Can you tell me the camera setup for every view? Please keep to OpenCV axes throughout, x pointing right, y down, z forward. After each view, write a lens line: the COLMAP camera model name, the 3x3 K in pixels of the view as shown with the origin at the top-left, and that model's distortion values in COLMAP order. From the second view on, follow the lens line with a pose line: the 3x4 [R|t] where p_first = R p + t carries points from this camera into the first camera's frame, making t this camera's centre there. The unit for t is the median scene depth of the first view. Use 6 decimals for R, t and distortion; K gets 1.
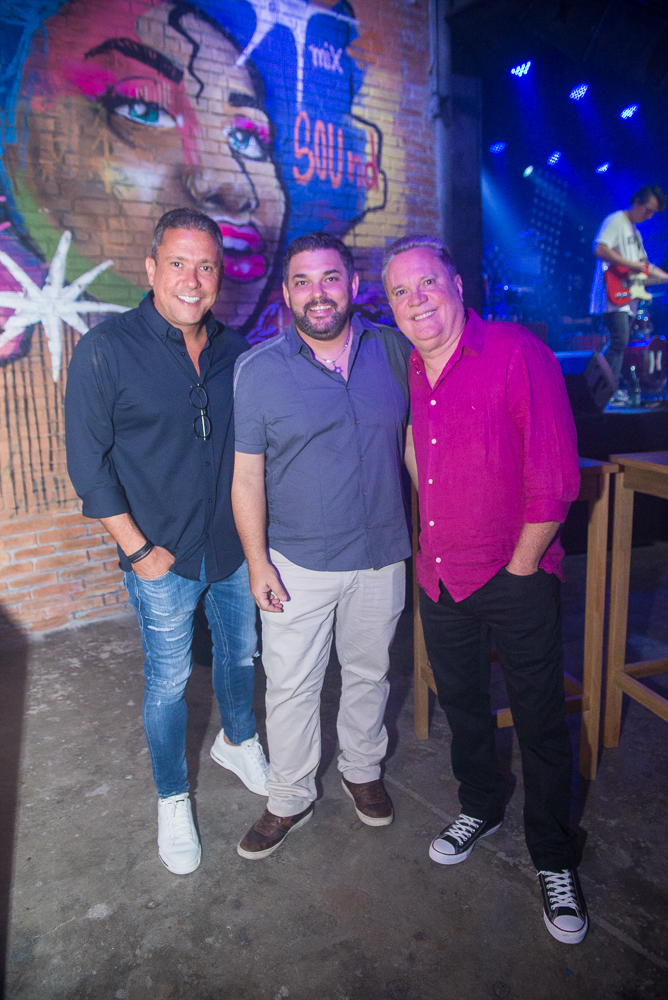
lens RADIAL K [[685.7, 0, 338.0], [0, 685.7, 499.5], [0, 0, 1]] dist [-0.053888, 0.001069]
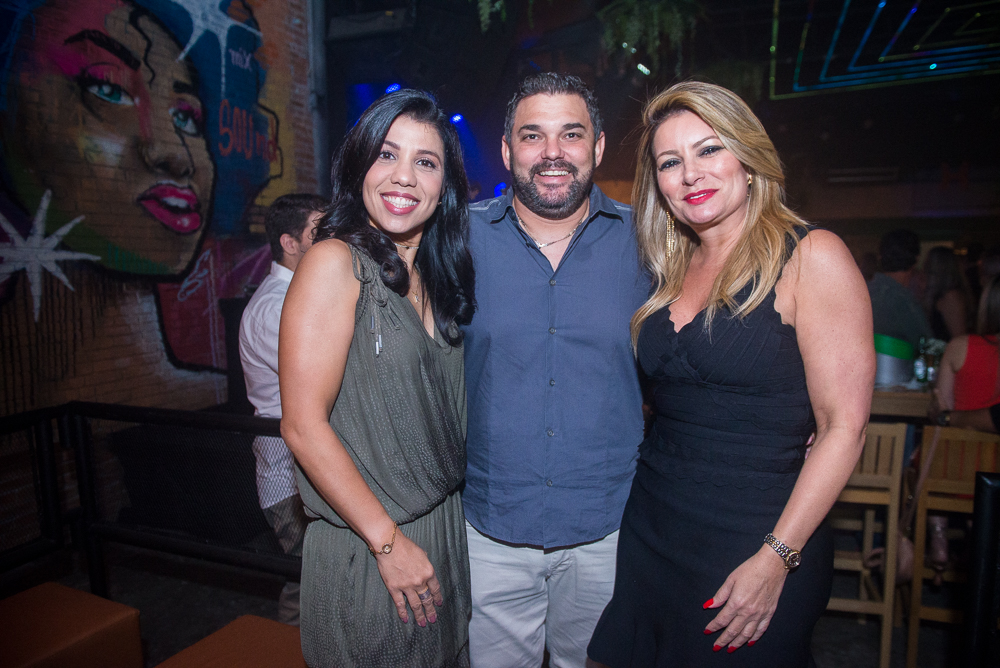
lens RADIAL K [[685.7, 0, 502.9], [0, 685.7, 339.1], [0, 0, 1]] dist [-0.053888, 0.001069]
pose [[0.826142, -0.039438, 0.562080, -0.374121], [0.096557, 0.992701, -0.072266, 0.003805], [-0.555127, 0.113975, 0.823920, -0.282968]]
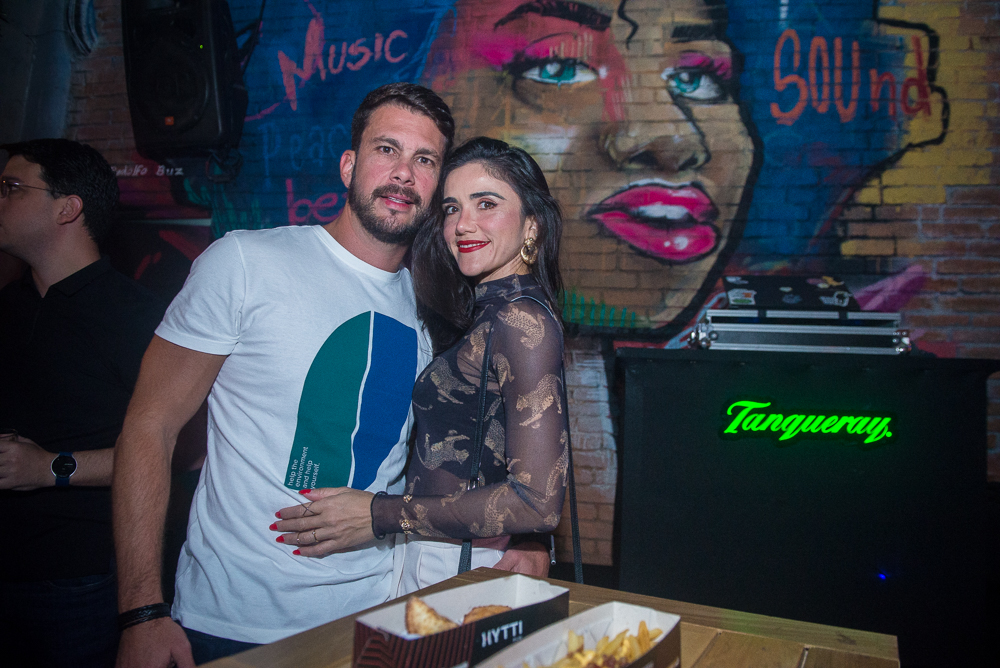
lens RADIAL K [[685.7, 0, 491.4], [0, 685.7, 340.5], [0, 0, 1]] dist [-0.053888, 0.001069]
pose [[0.720855, 0.001946, -0.693083, 0.228348], [-0.199312, 0.958337, -0.204608, -0.060080], [0.663809, 0.285632, 0.691210, 0.428560]]
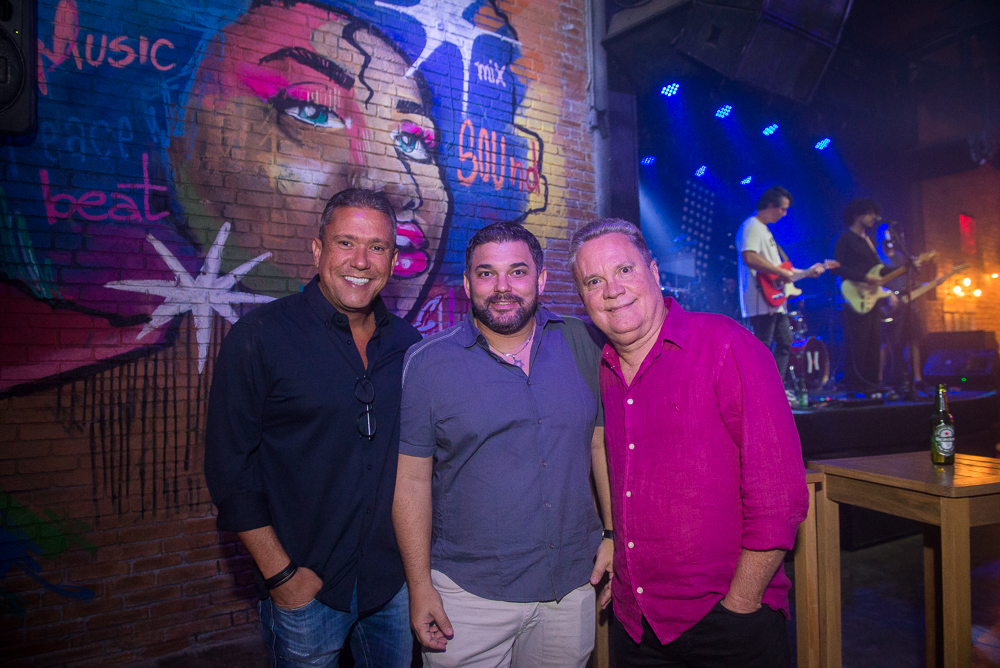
lens RADIAL K [[685.7, 0, 505.0], [0, 685.7, 337.8], [0, 0, 1]] dist [-0.053888, 0.001069]
pose [[0.999546, 0.013701, 0.026850, -0.019781], [-0.007122, 0.972857, -0.231300, -0.007595], [-0.029290, 0.231003, 0.972512, 0.059929]]
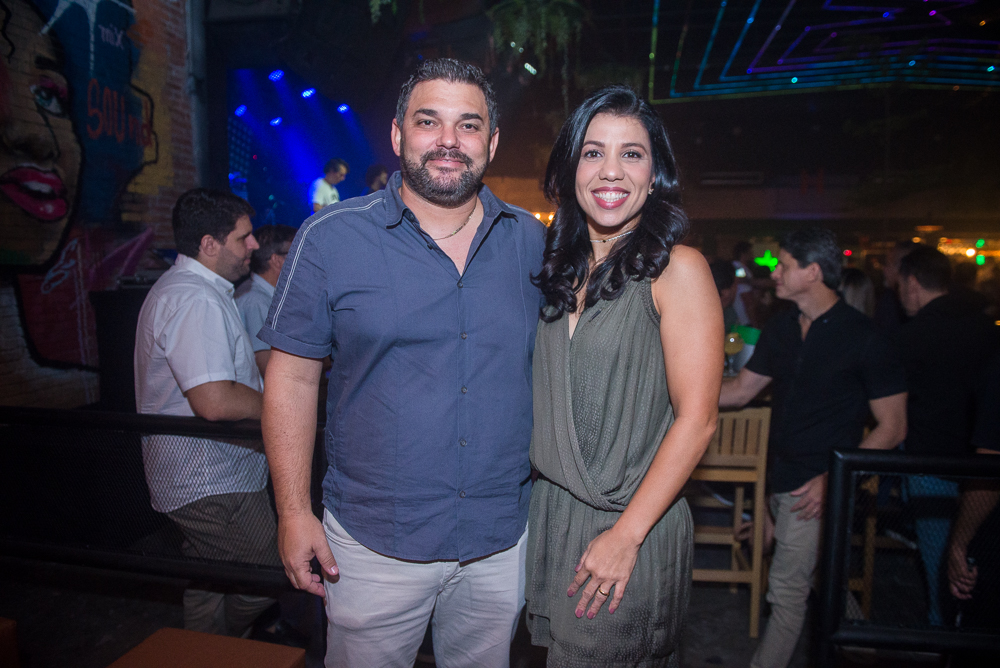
lens RADIAL K [[685.7, 0, 507.5], [0, 685.7, 338.6], [0, 0, 1]] dist [-0.053888, 0.001069]
pose [[0.717955, -0.048545, 0.694394, -0.389198], [0.112214, 0.992589, -0.046629, 0.005321], [-0.686985, 0.111399, 0.718082, -0.290029]]
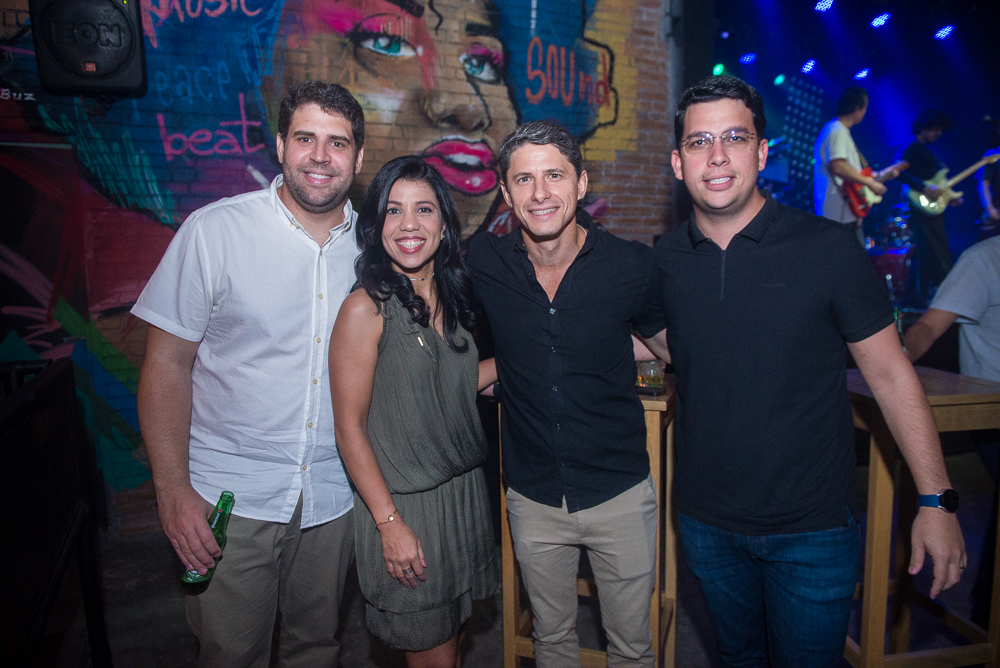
lens RADIAL K [[685.7, 0, 503.3], [0, 685.7, 340.7], [0, 0, 1]] dist [-0.053888, 0.001069]
pose [[0.987790, 0.028871, -0.153094, 0.081262], [-0.041605, 0.995875, -0.080638, -0.006943], [0.150134, 0.086023, 0.984916, -0.031048]]
